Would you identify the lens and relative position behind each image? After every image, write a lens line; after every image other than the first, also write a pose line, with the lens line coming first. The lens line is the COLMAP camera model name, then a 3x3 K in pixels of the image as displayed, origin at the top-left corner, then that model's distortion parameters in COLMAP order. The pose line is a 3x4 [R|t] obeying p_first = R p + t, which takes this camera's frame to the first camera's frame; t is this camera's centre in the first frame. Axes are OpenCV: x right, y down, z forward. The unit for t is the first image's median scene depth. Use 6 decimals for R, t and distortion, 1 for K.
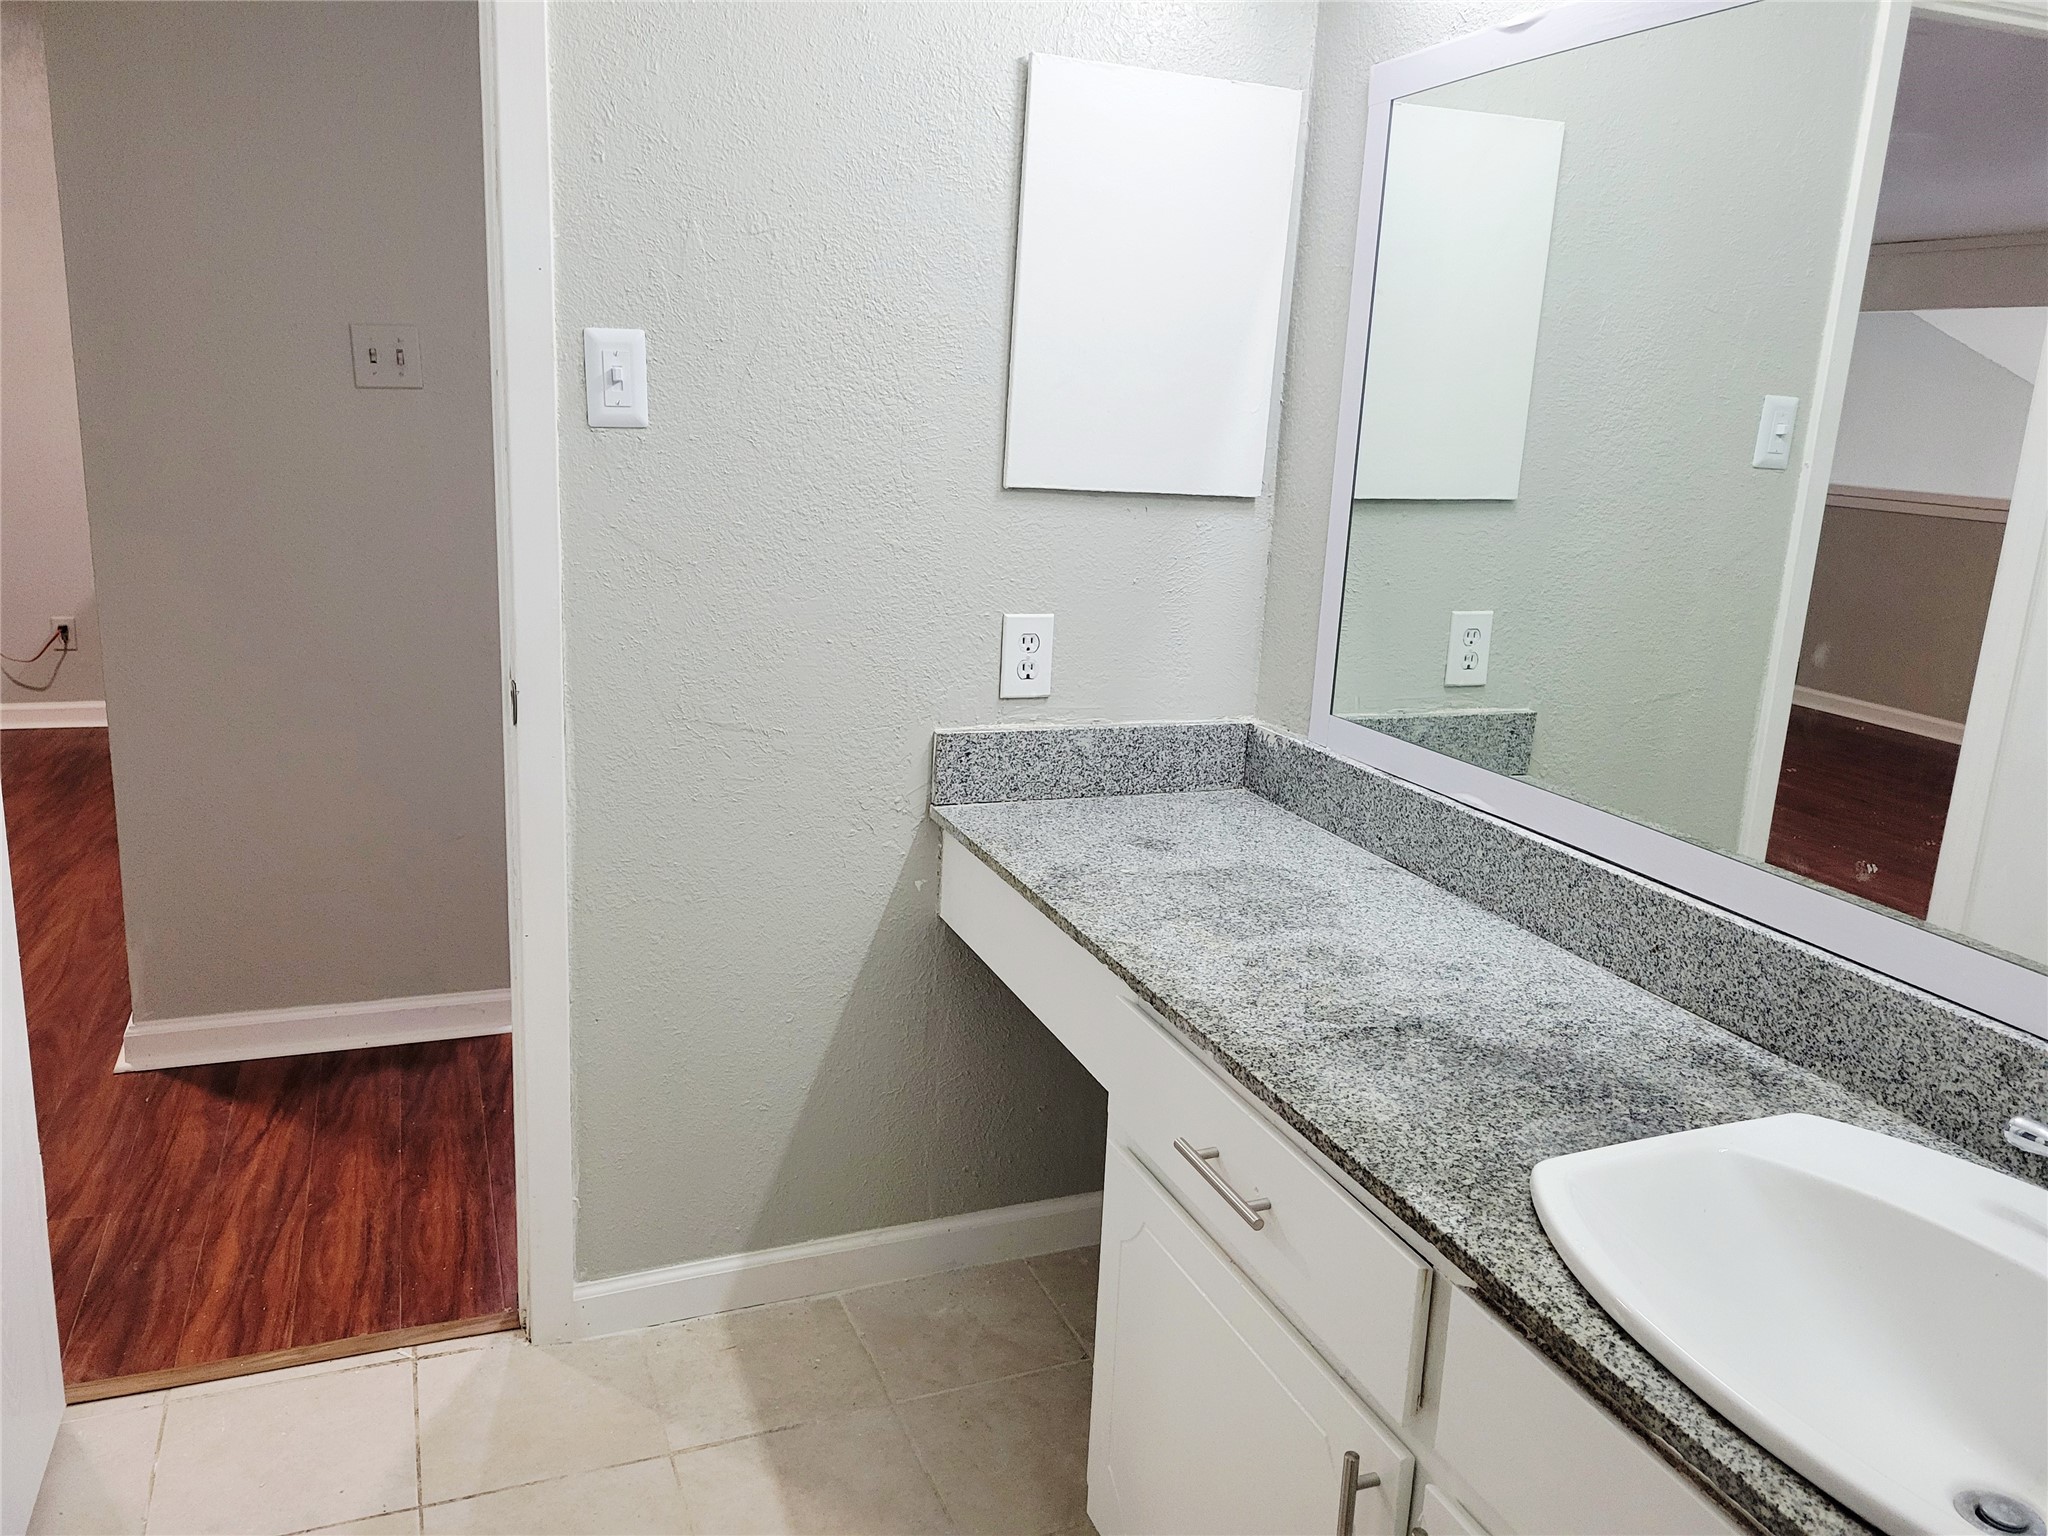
lens RADIAL K [[1548.5, 0, 1024.0], [0, 1548.5, 768.0], [0, 0, 1]] dist [-0.001373, -0.000294]
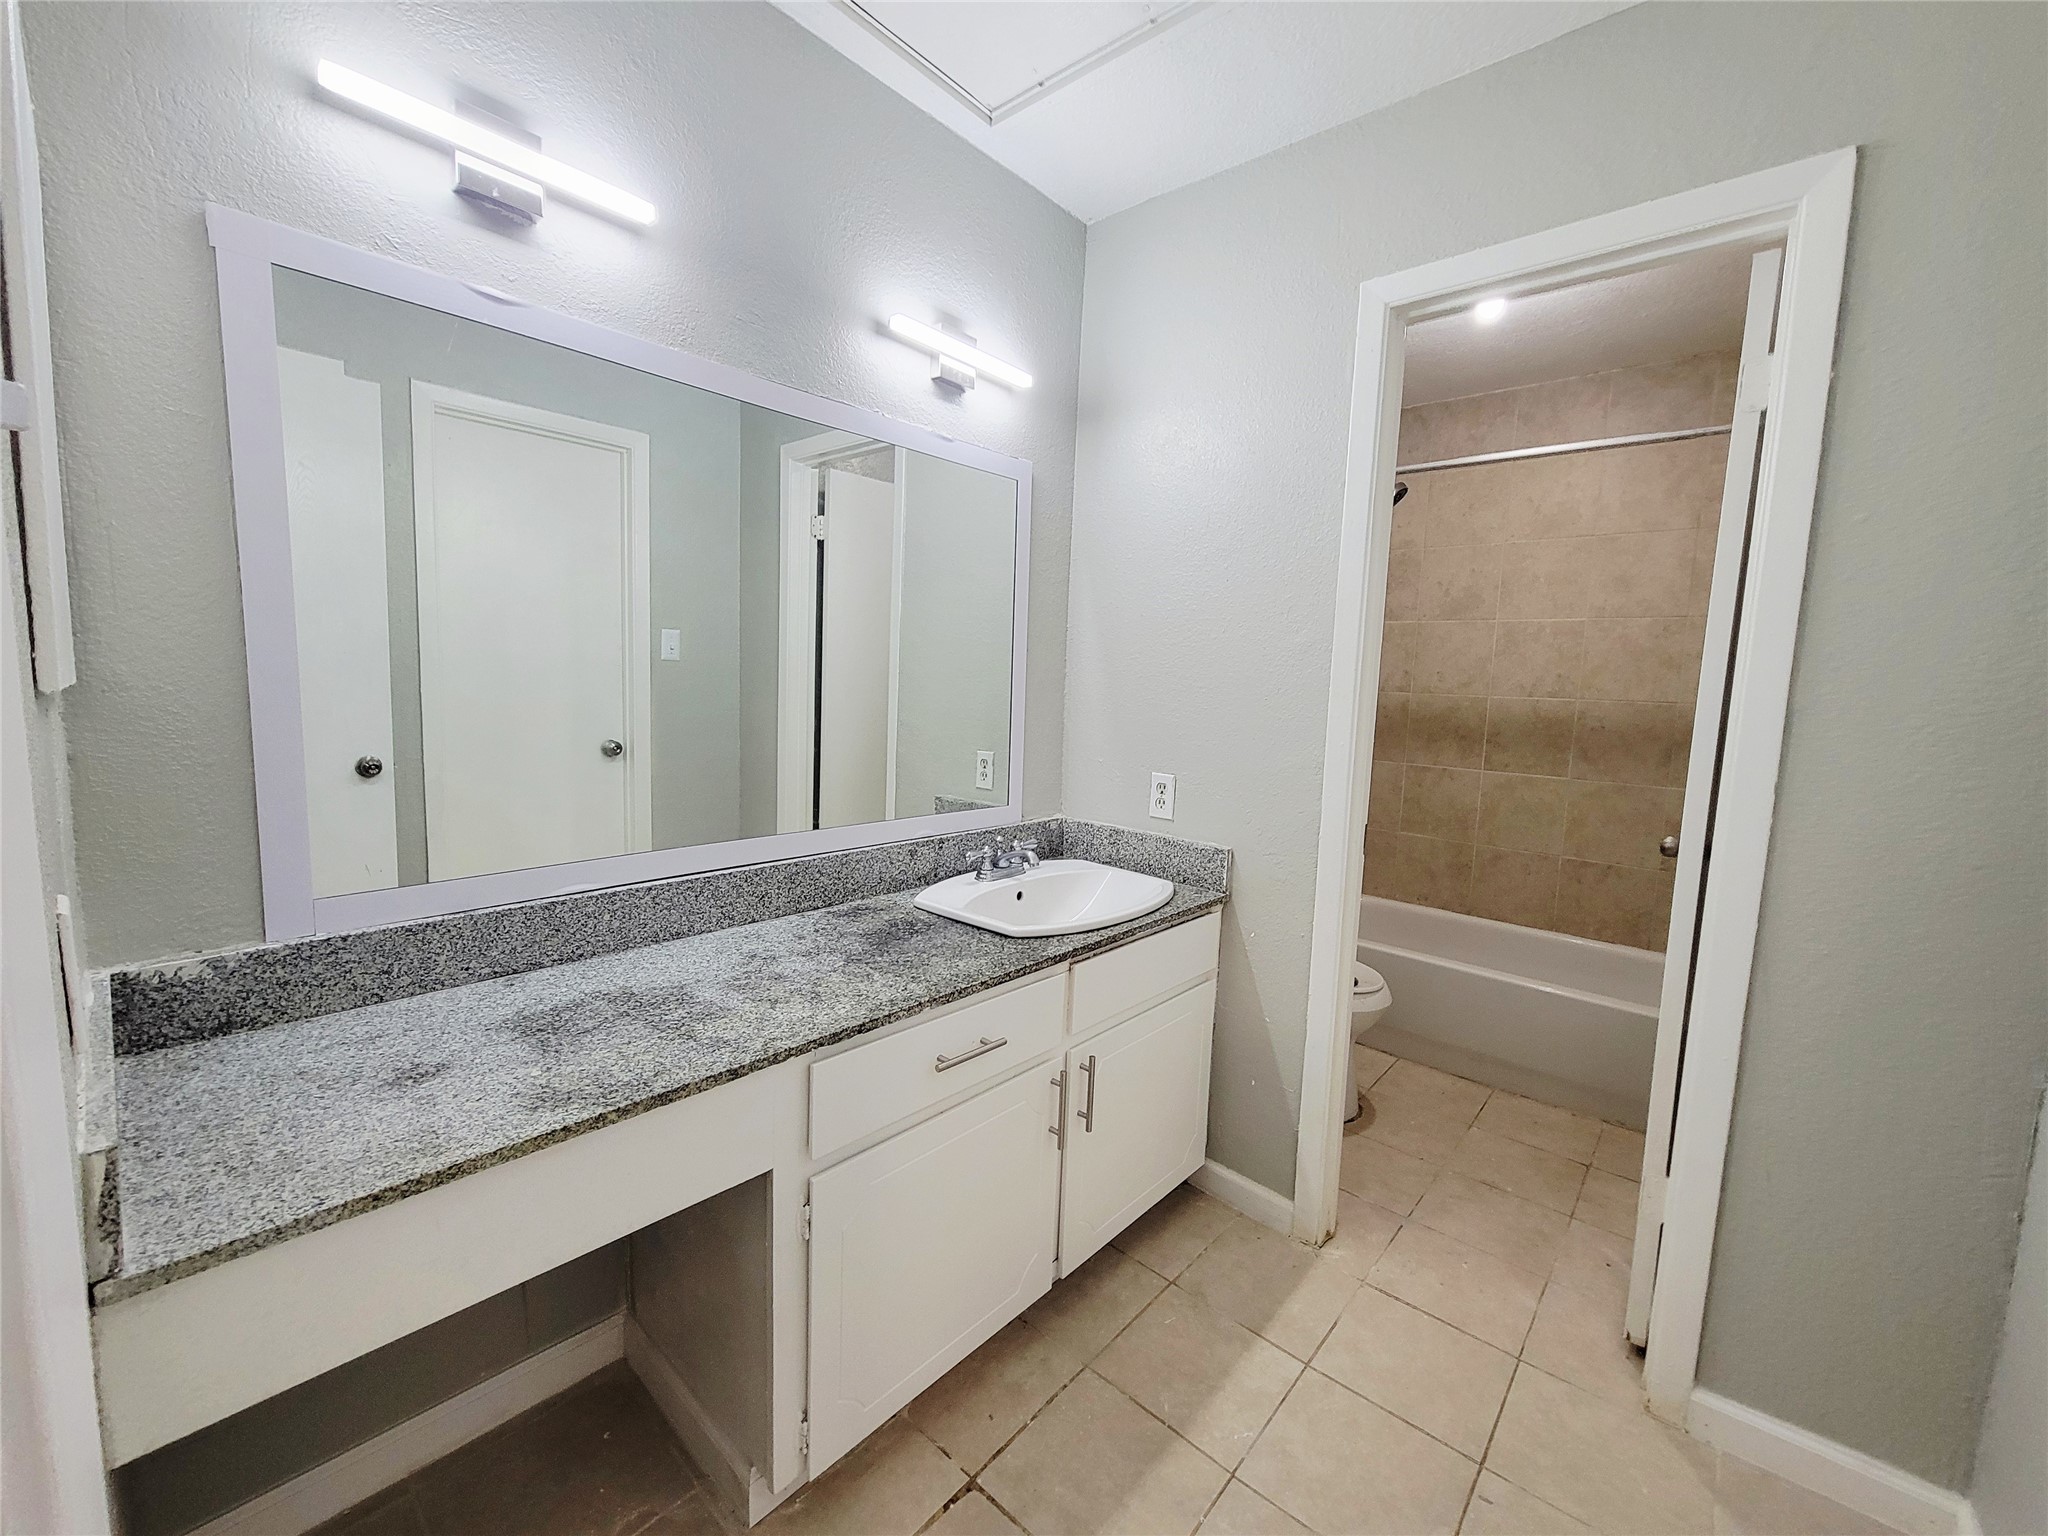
lens RADIAL K [[834.7, 0, 1030.7], [0, 834.7, 771.9], [0, 0, 1]] dist [0.000692, -0.000575]
pose [[-0.449211, -0.164201, 0.878207, -0.534091], [0.154078, 0.954000, 0.257185, -0.211938], [-0.880039, 0.250843, -0.403248, 0.975990]]
